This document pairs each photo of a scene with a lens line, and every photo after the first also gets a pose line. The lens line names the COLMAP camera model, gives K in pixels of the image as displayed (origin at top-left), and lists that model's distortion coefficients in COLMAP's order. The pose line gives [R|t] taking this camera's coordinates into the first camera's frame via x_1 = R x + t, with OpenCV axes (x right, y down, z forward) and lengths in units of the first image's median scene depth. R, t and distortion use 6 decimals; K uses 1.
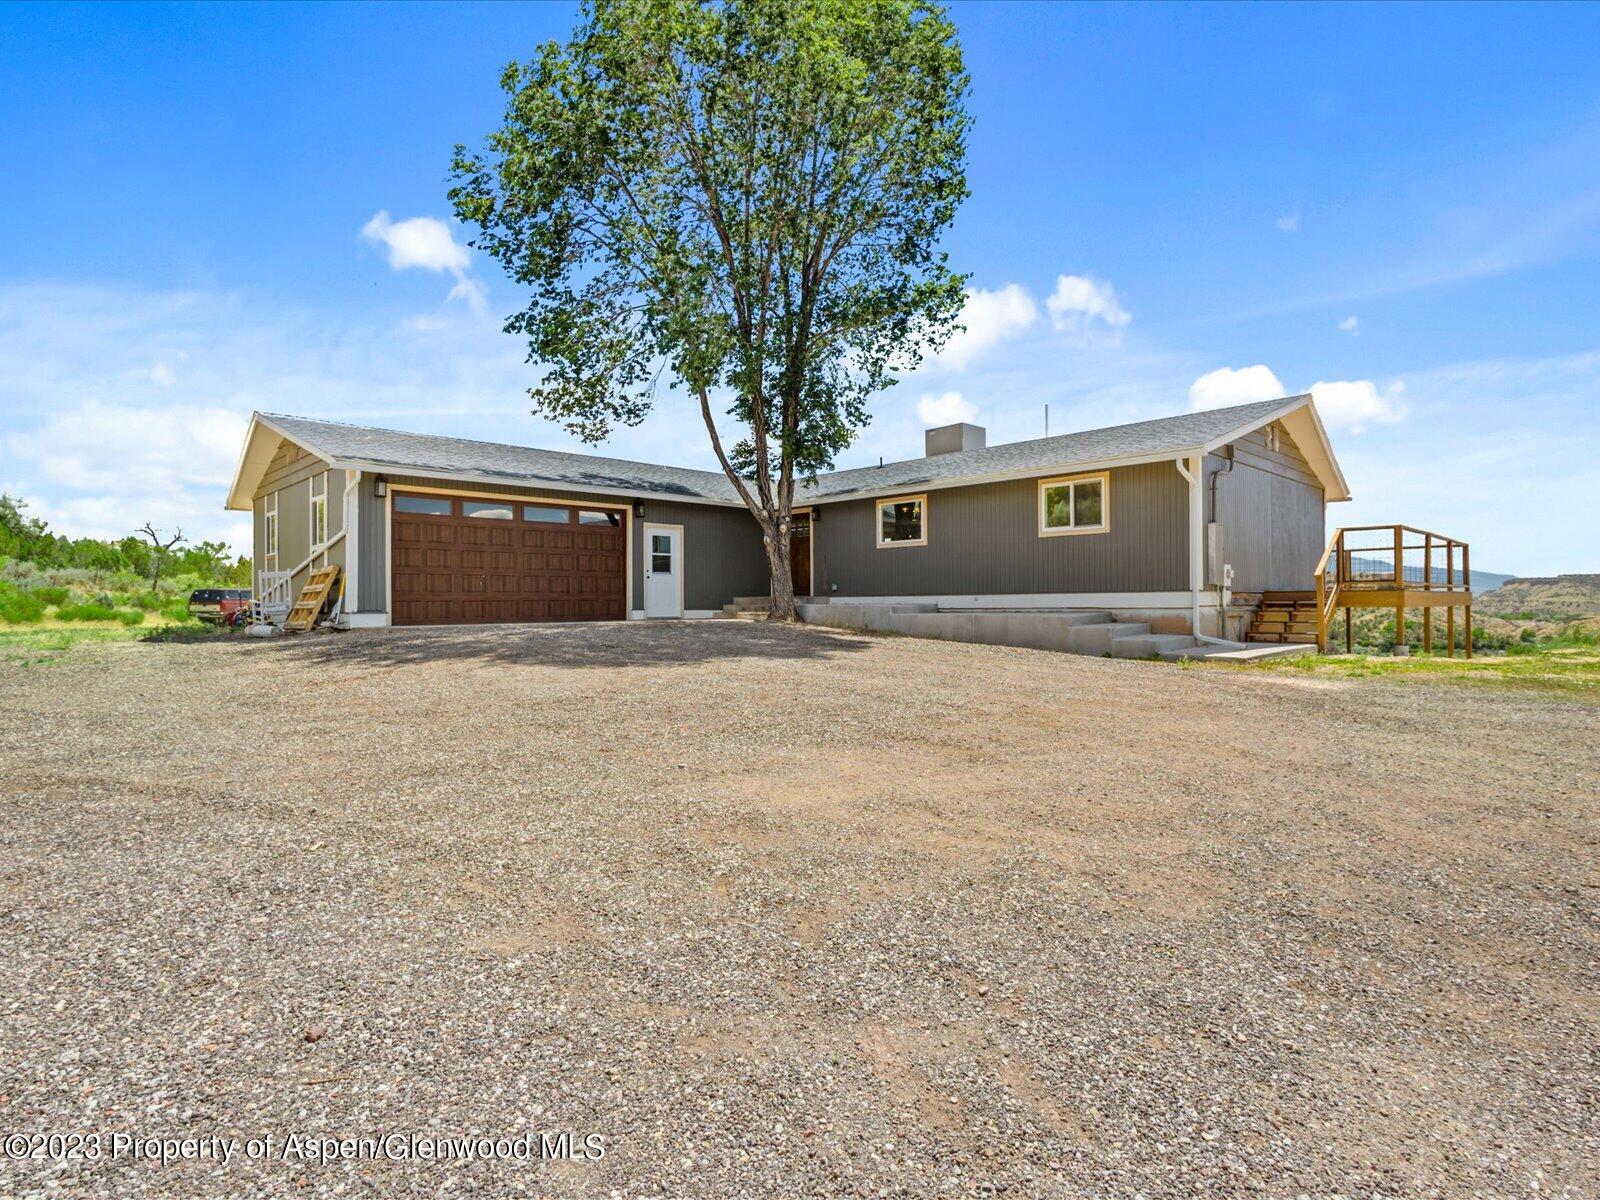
lens RADIAL K [[834.1, 0, 798.0], [0, 834.1, 594.1], [0, 0, 1]] dist [0.012398, 0.000182]
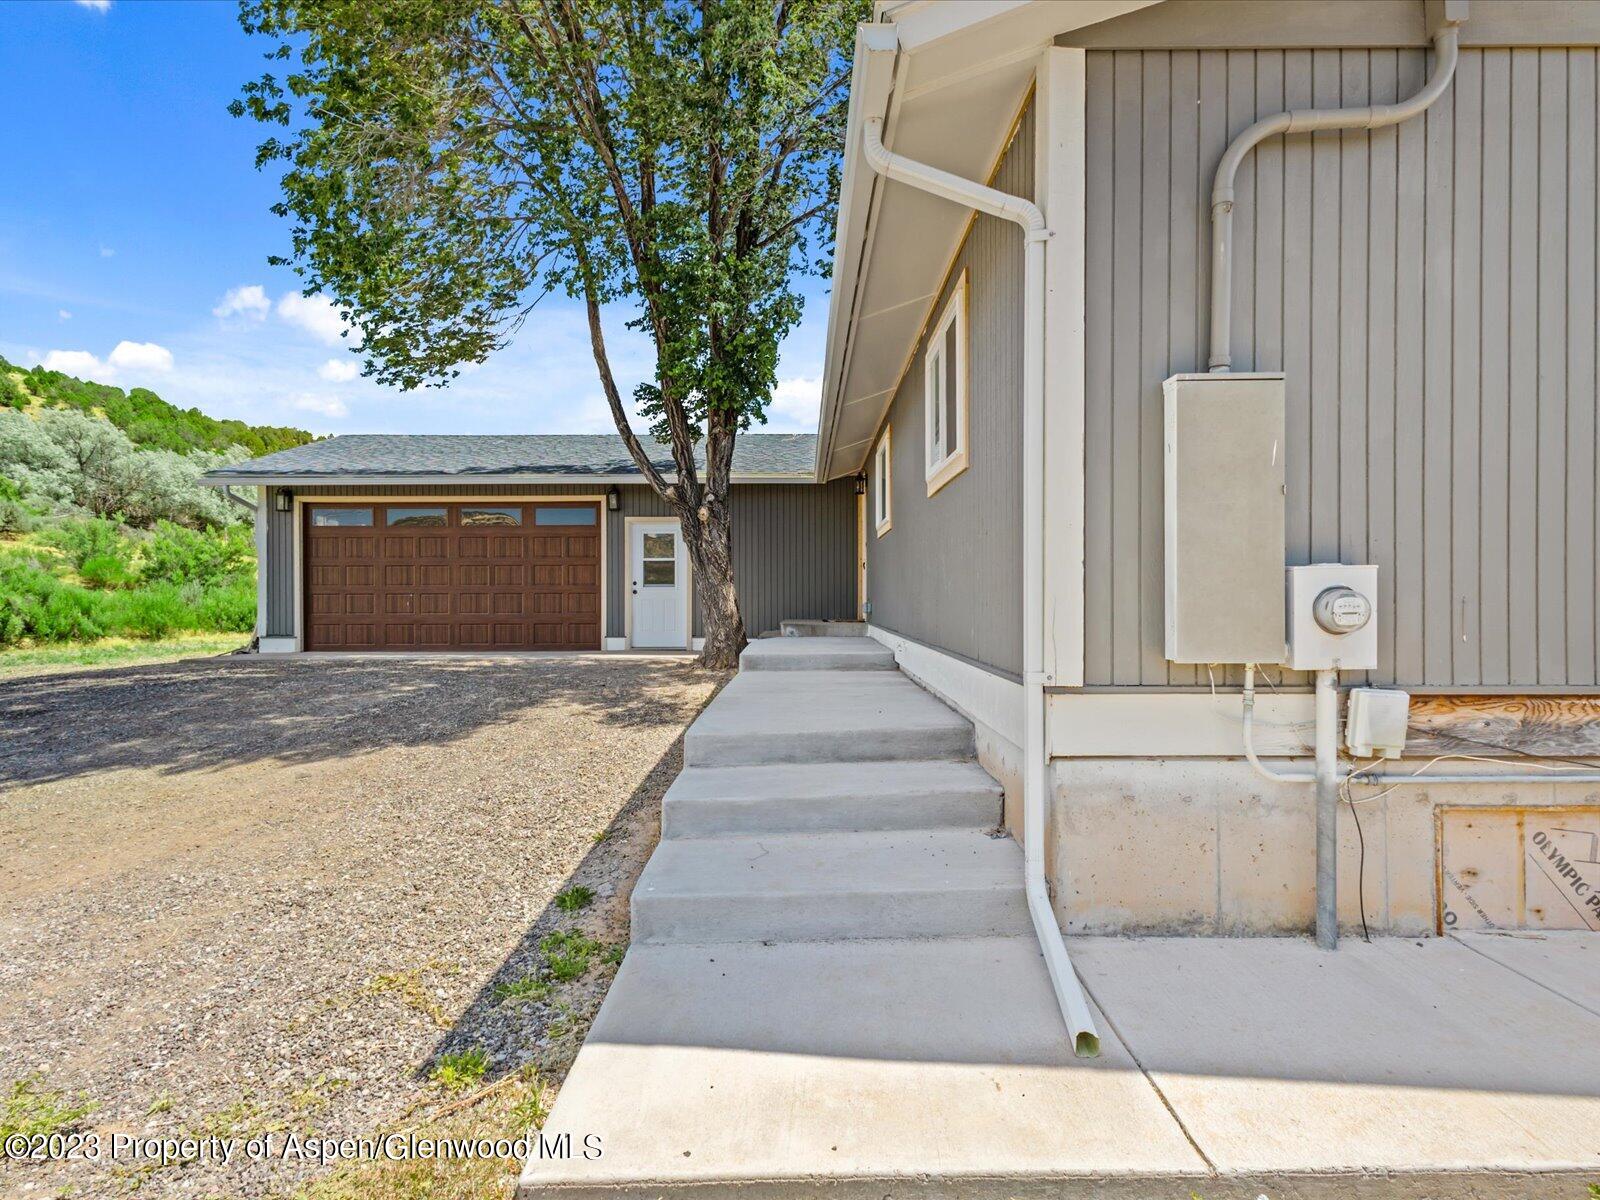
lens RADIAL K [[832.0, 0, 800.0], [0, 832.0, 610.0], [0, 0, 1]] dist [0.001859, 0.000043]
pose [[0.707849, 0.003443, -0.706356, 0.455150], [0.004165, 0.999950, 0.009047, -0.011354], [0.706352, -0.009346, 0.707799, 0.626738]]
